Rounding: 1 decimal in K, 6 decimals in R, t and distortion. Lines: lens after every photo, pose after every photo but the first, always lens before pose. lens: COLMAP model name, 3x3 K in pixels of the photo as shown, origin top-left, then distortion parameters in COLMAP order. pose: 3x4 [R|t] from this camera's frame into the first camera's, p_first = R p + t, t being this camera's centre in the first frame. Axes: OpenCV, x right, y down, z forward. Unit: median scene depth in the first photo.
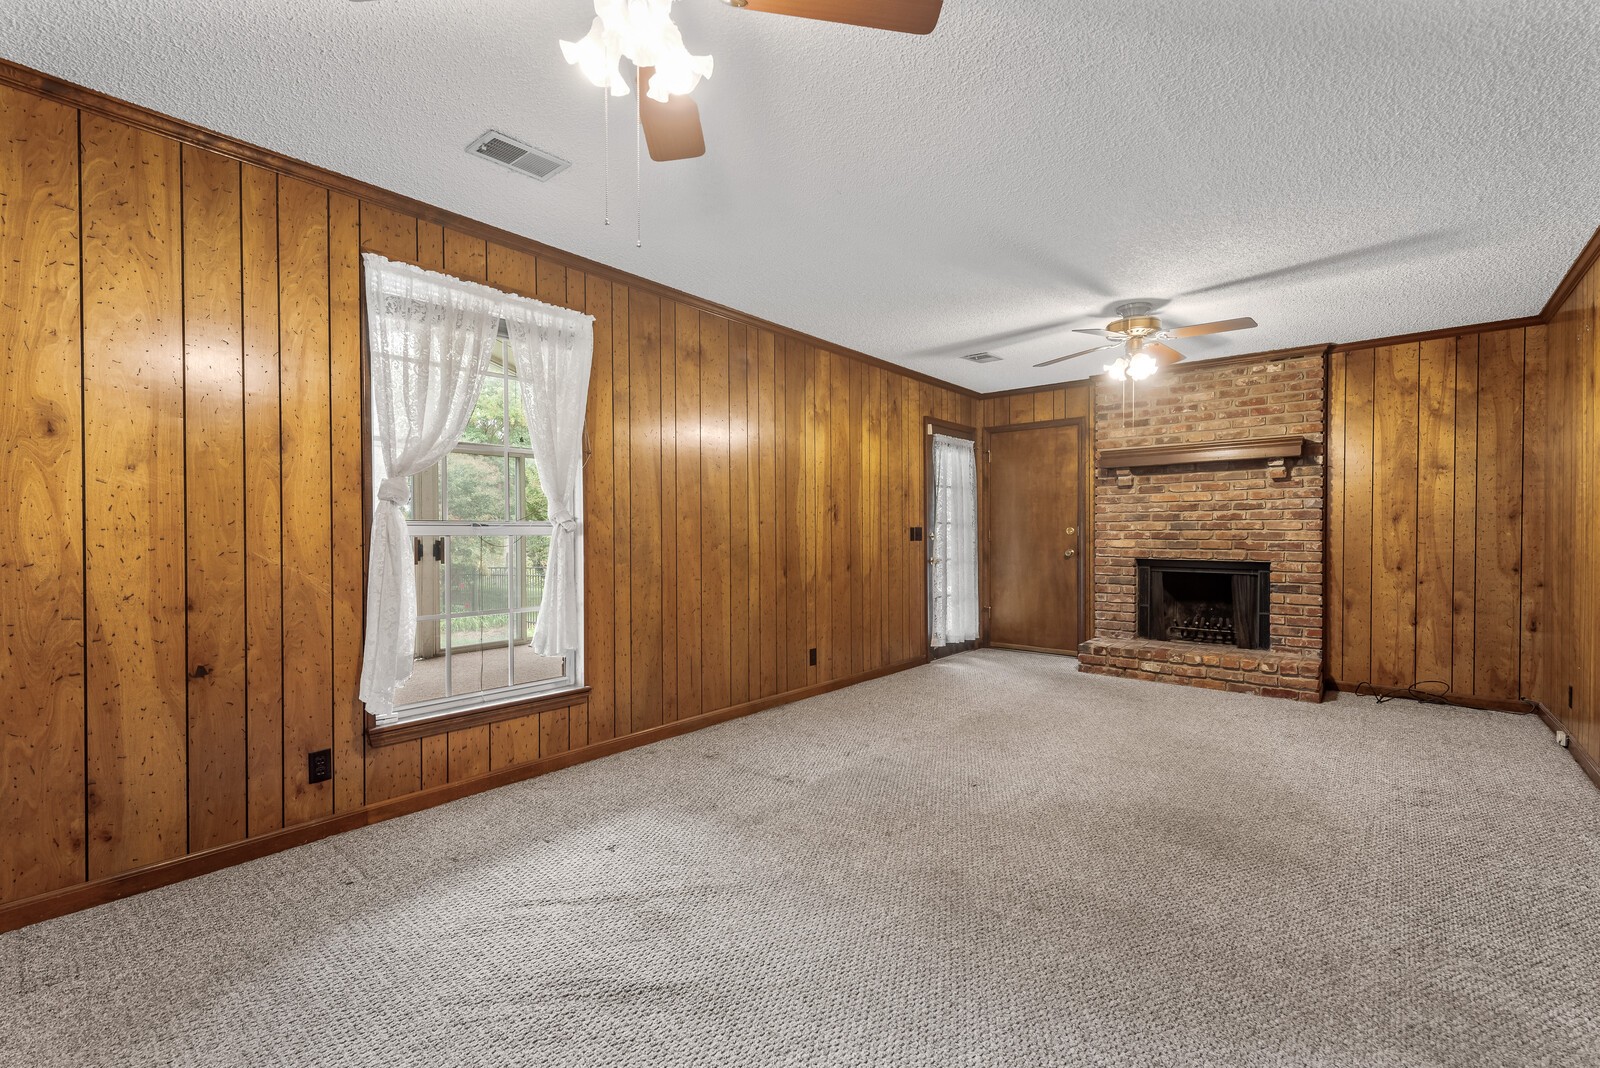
lens RADIAL K [[683.2, 0, 809.2], [0, 683.2, 542.0], [0, 0, 1]] dist [0.007677, -0.000621]
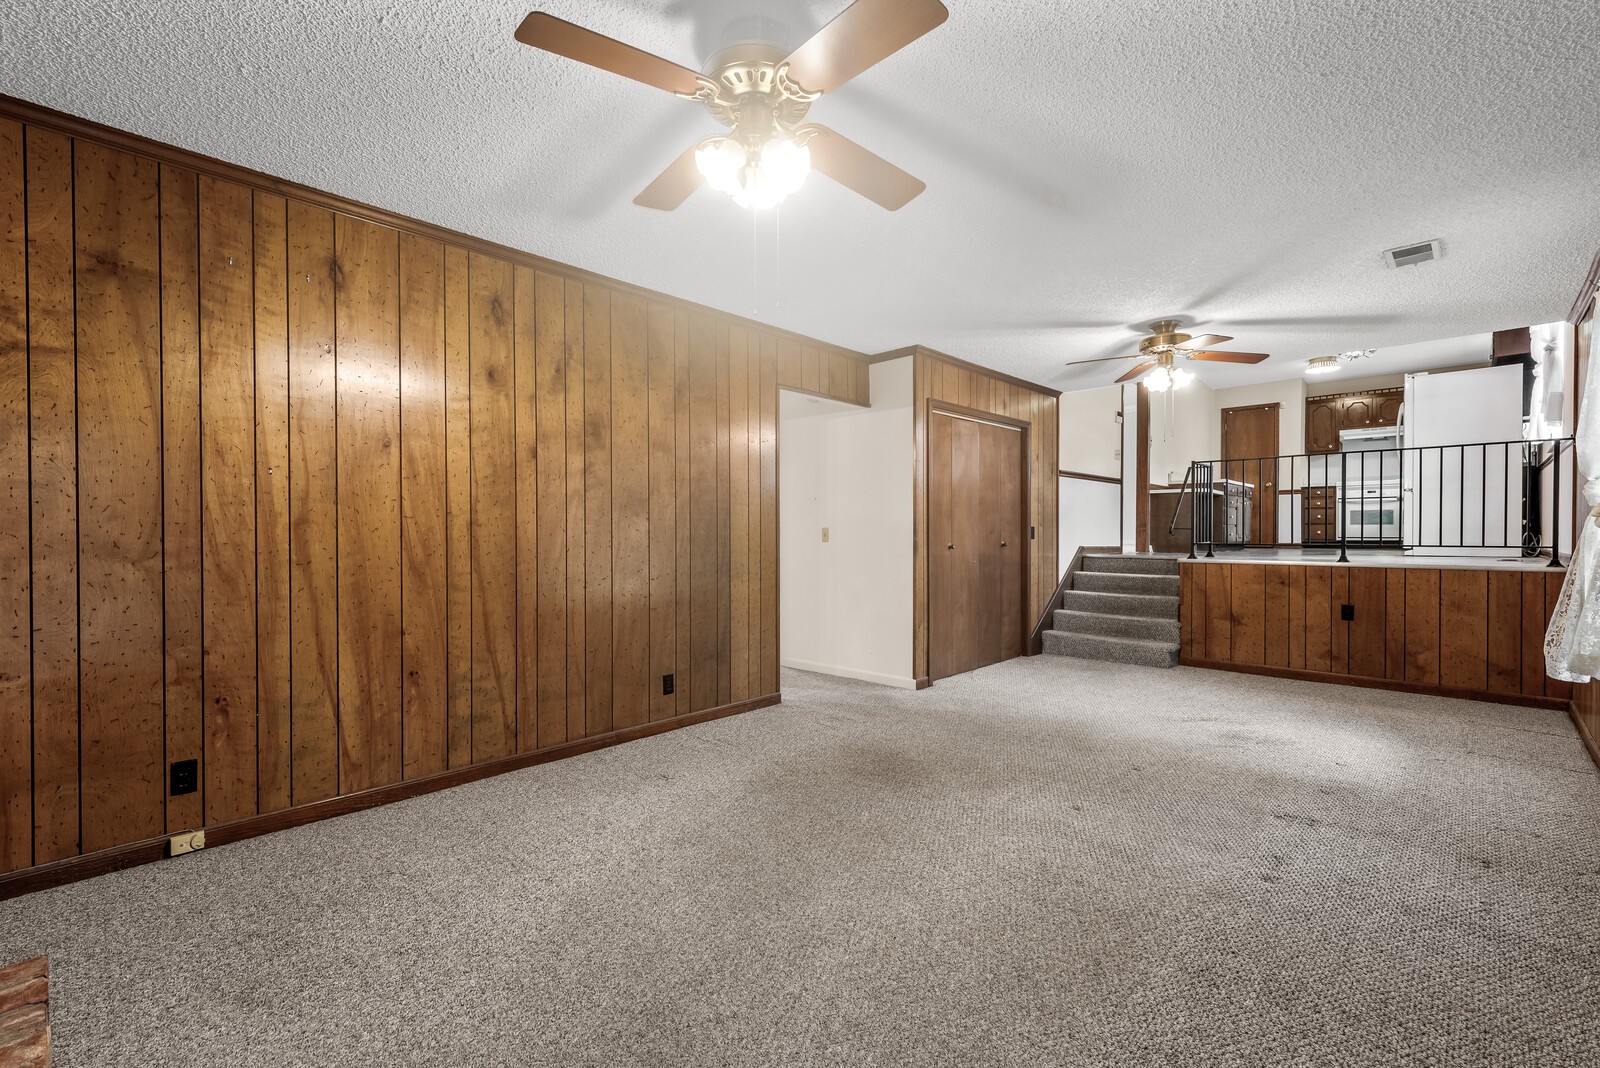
lens RADIAL K [[683.2, 0, 790.3], [0, 683.2, 541.0], [0, 0, 1]] dist [0.007677, -0.000621]
pose [[-0.996290, 0.002724, 0.086021, 0.342797], [0.005043, 0.999629, 0.026757, -0.019763], [-0.085916, 0.027091, -0.995934, 1.221468]]
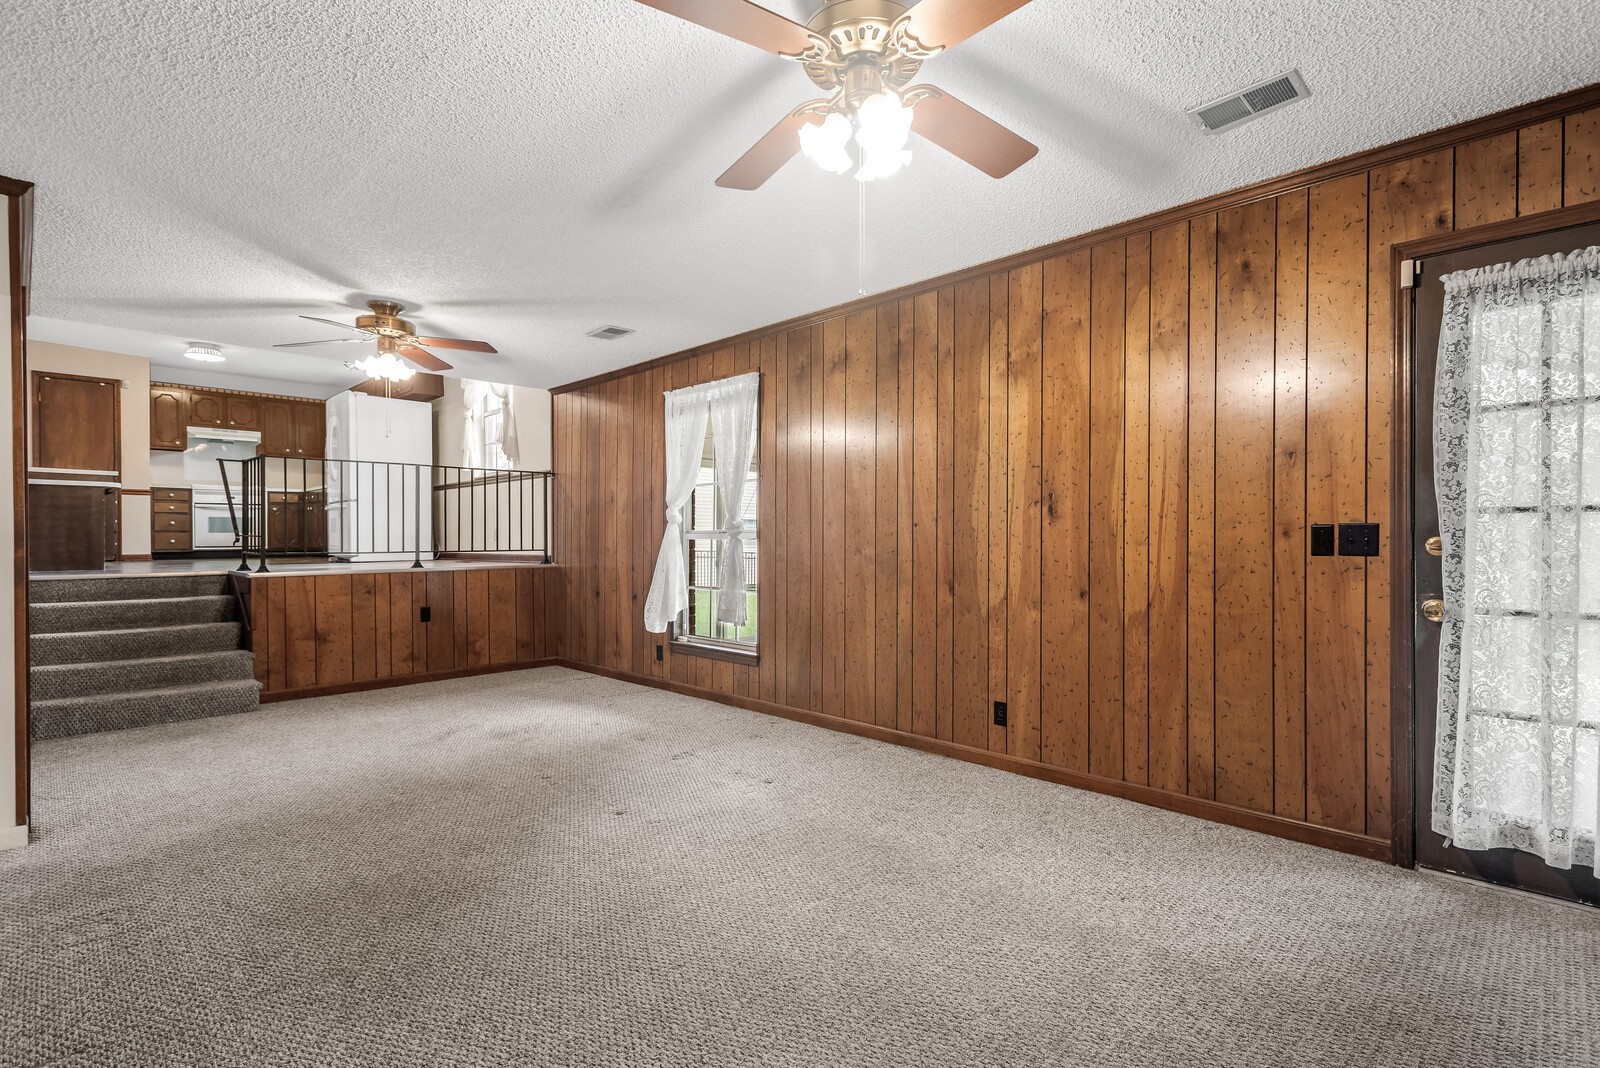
lens RADIAL K [[792.3, 0, 790.8], [0, 792.3, 534.2], [0, 0, 1]] dist [0.013219, -0.003331]
pose [[-0.104284, -0.000660, -0.994547, 0.810204], [-0.008142, 0.999967, 0.000190, -0.014182], [0.994514, 0.008117, -0.104286, 0.838511]]
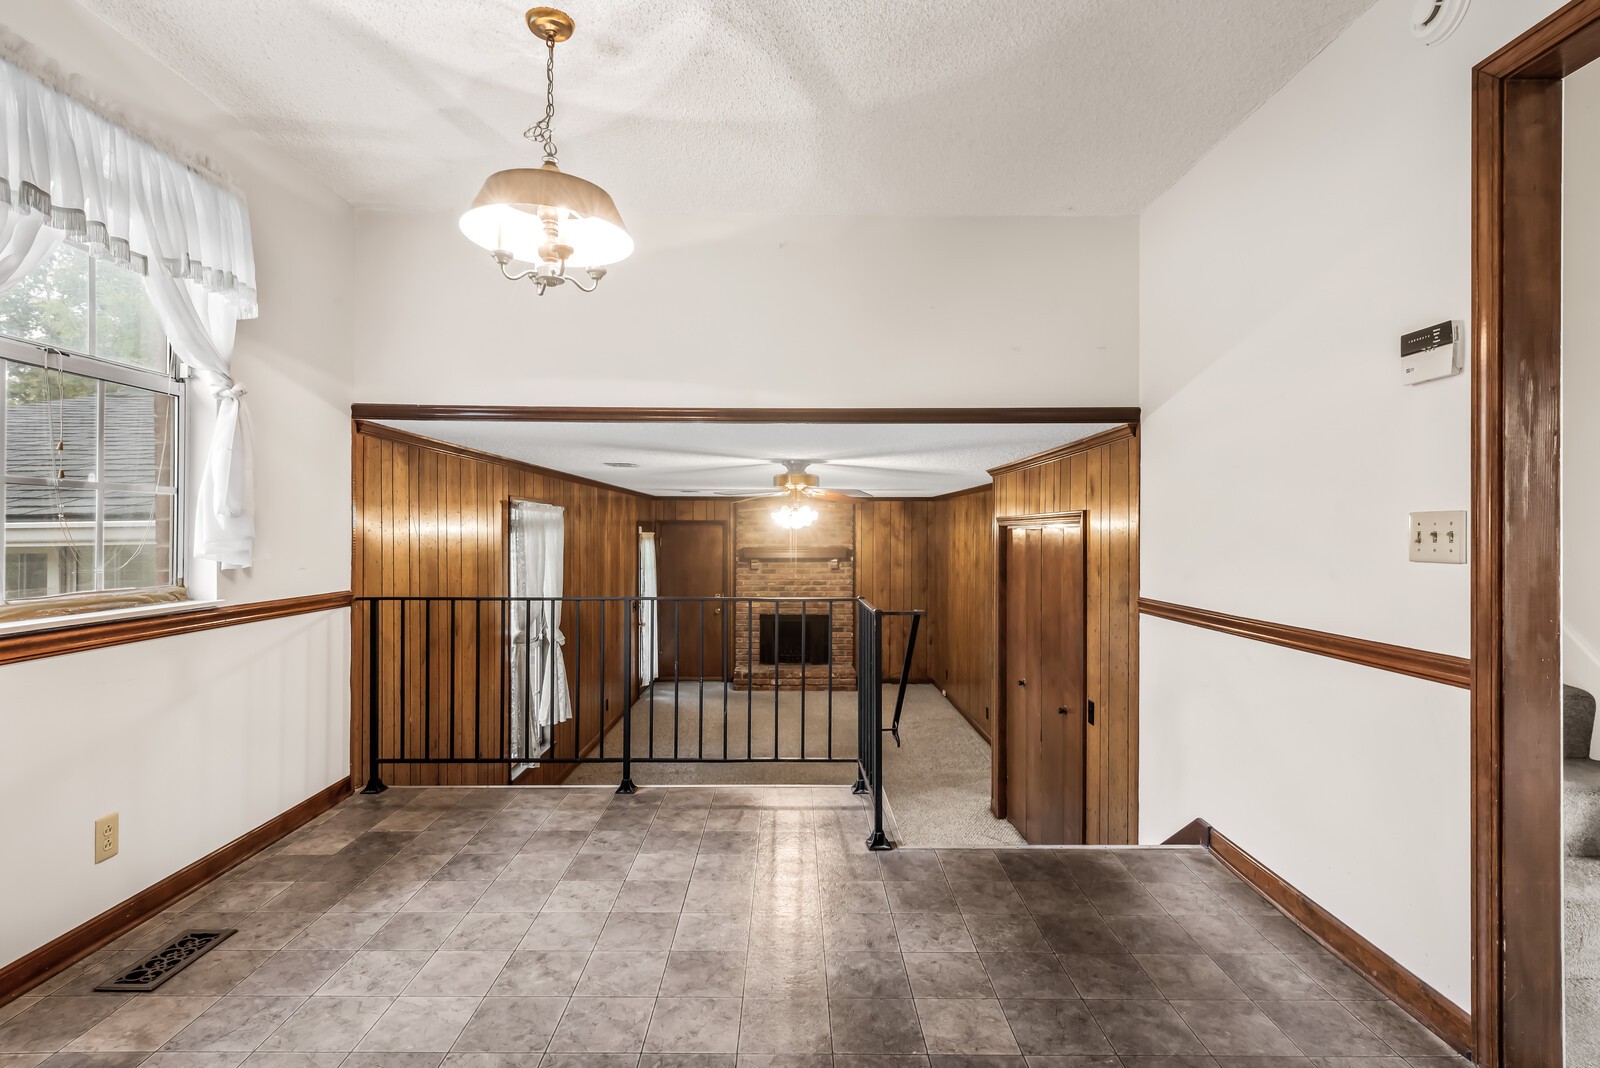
lens RADIAL K [[792.3, 0, 814.8], [0, 792.3, 527.2], [0, 0, 1]] dist [0.013219, -0.003331]
pose [[0.745846, 0.007290, 0.666078, -0.748311], [0.002745, 0.999898, -0.014018, -0.174388], [-0.666112, 0.012283, 0.745750, -0.520540]]
